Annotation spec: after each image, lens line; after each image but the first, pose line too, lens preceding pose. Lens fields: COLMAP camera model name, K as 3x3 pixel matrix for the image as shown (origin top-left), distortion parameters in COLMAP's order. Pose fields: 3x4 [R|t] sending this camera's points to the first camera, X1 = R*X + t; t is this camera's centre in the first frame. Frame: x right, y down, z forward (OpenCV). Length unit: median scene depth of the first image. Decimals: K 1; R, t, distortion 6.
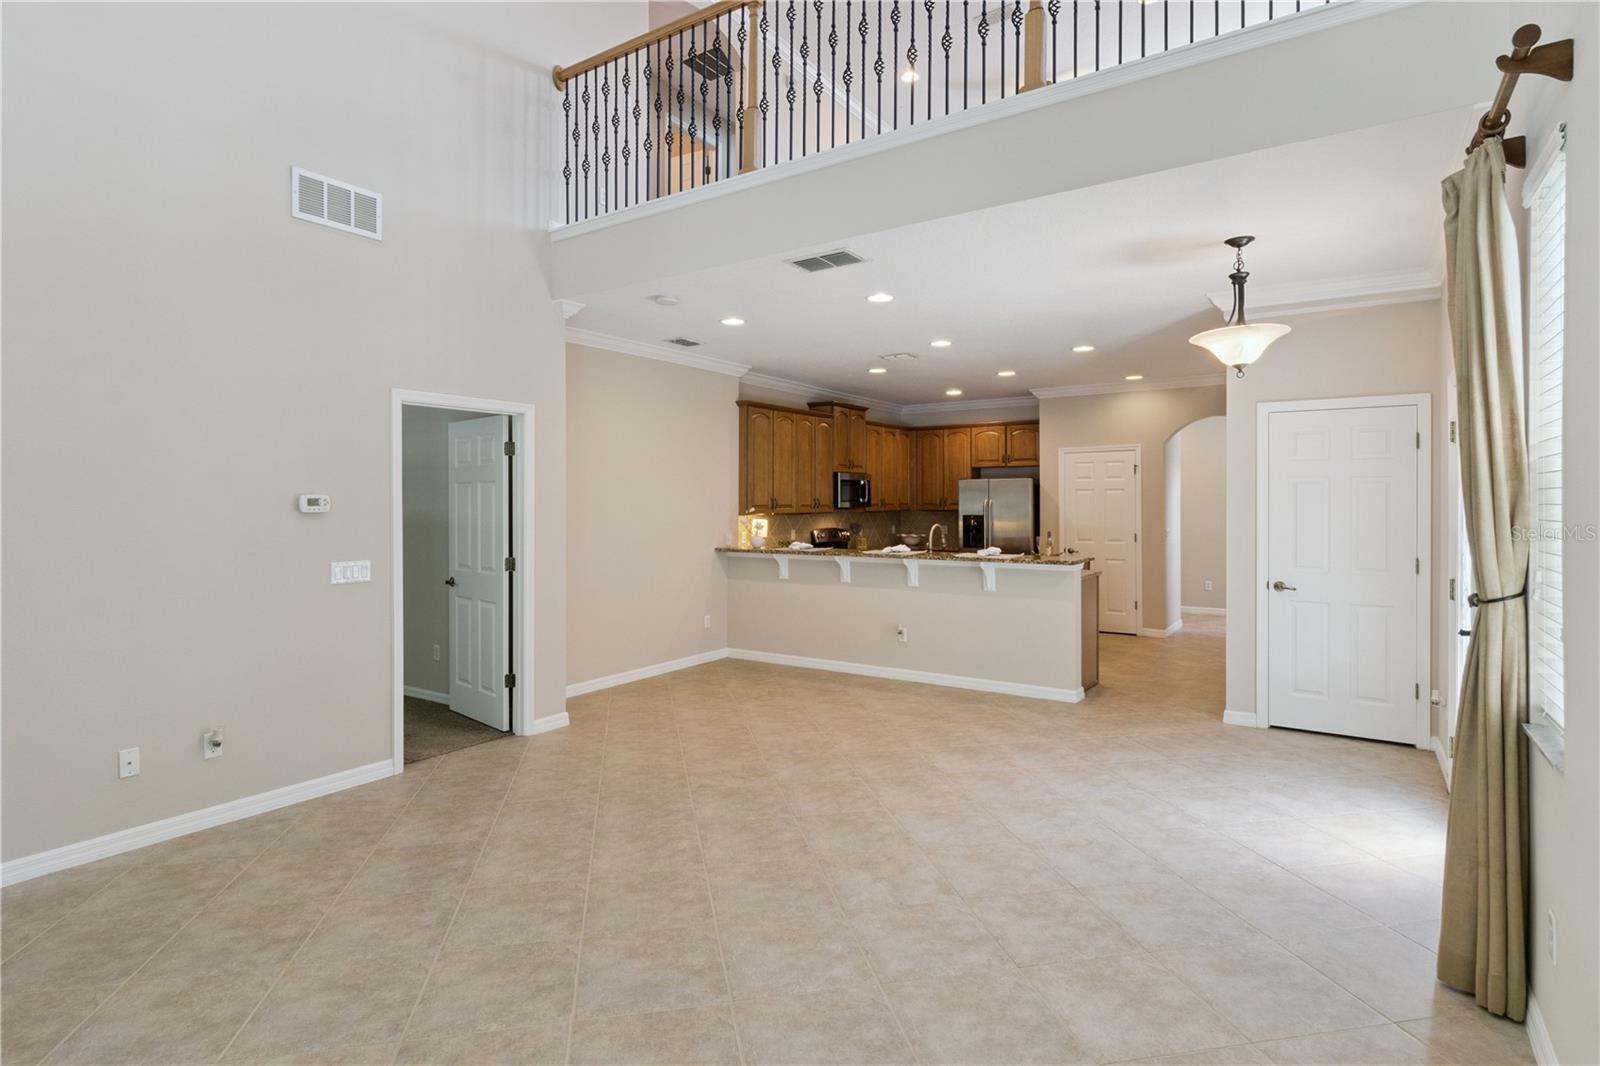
lens RADIAL K [[818.6, 0, 807.7], [0, 818.6, 505.6], [0, 0, 1]] dist [-0.003530, -0.000417]
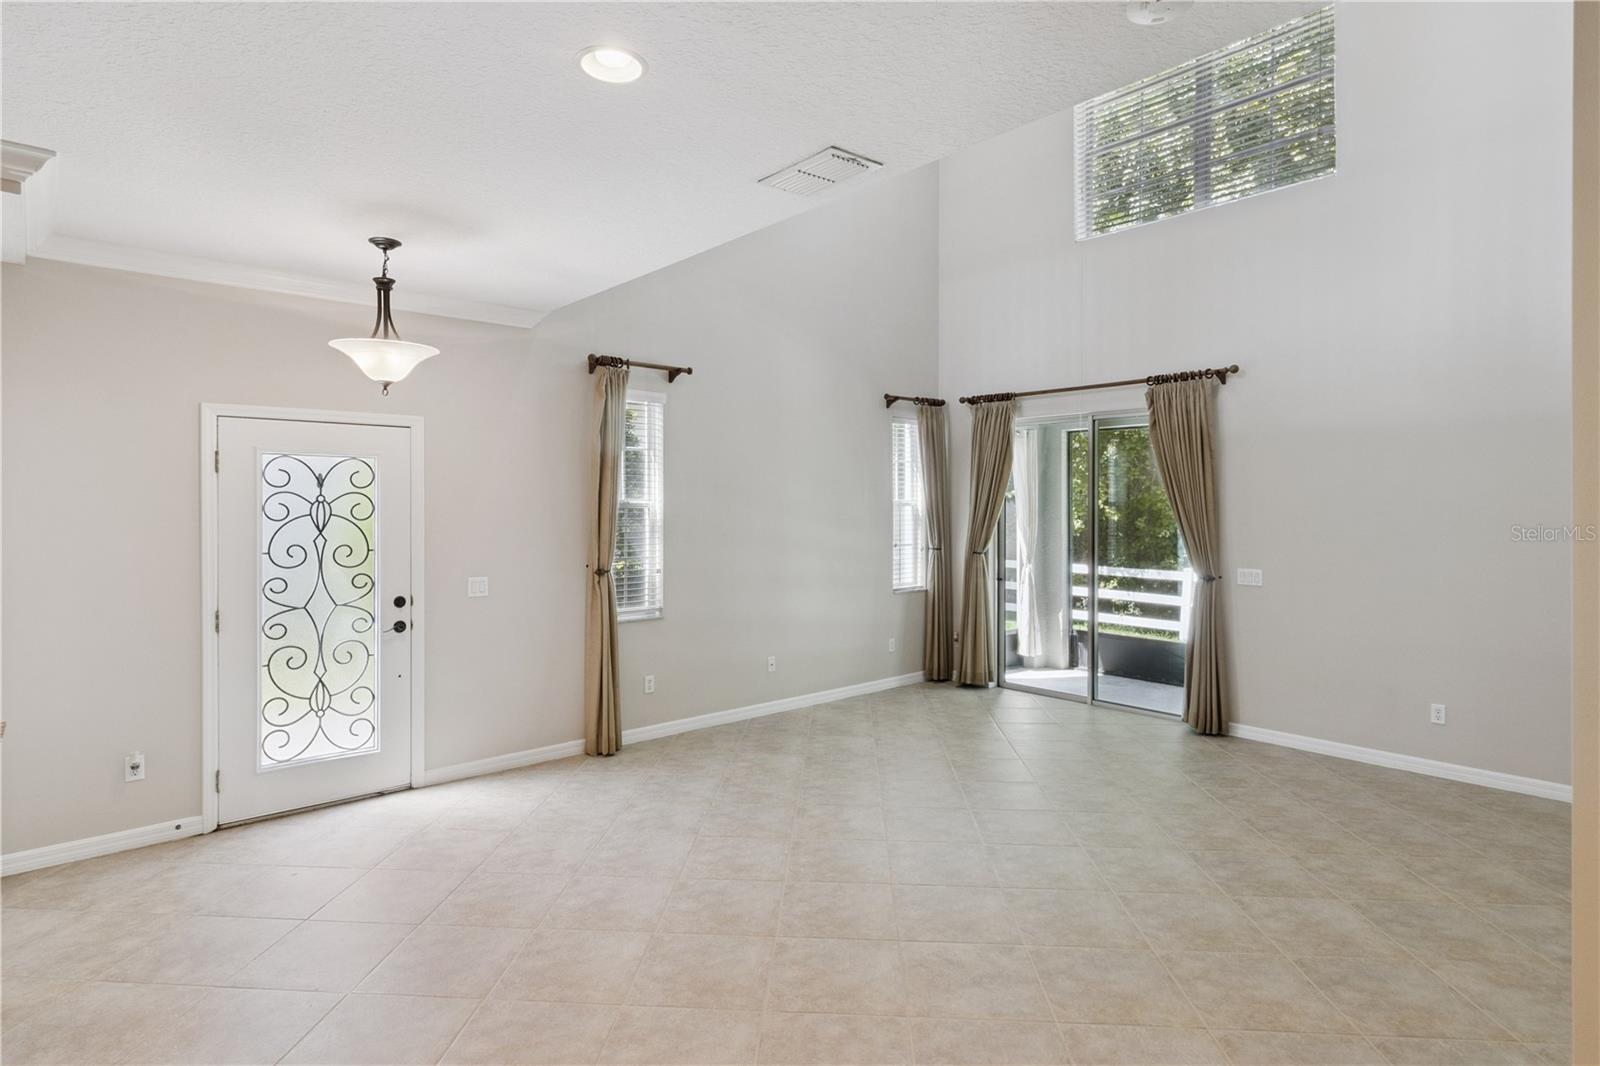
lens RADIAL K [[829.4, 0, 797.5], [0, 829.4, 506.2], [0, 0, 1]] dist [-0.000770, -0.000794]
pose [[-0.964203, 0.001256, 0.265160, -0.077097], [0.002462, 0.999988, 0.004219, -0.019309], [-0.265152, 0.004720, -0.964195, 0.927478]]
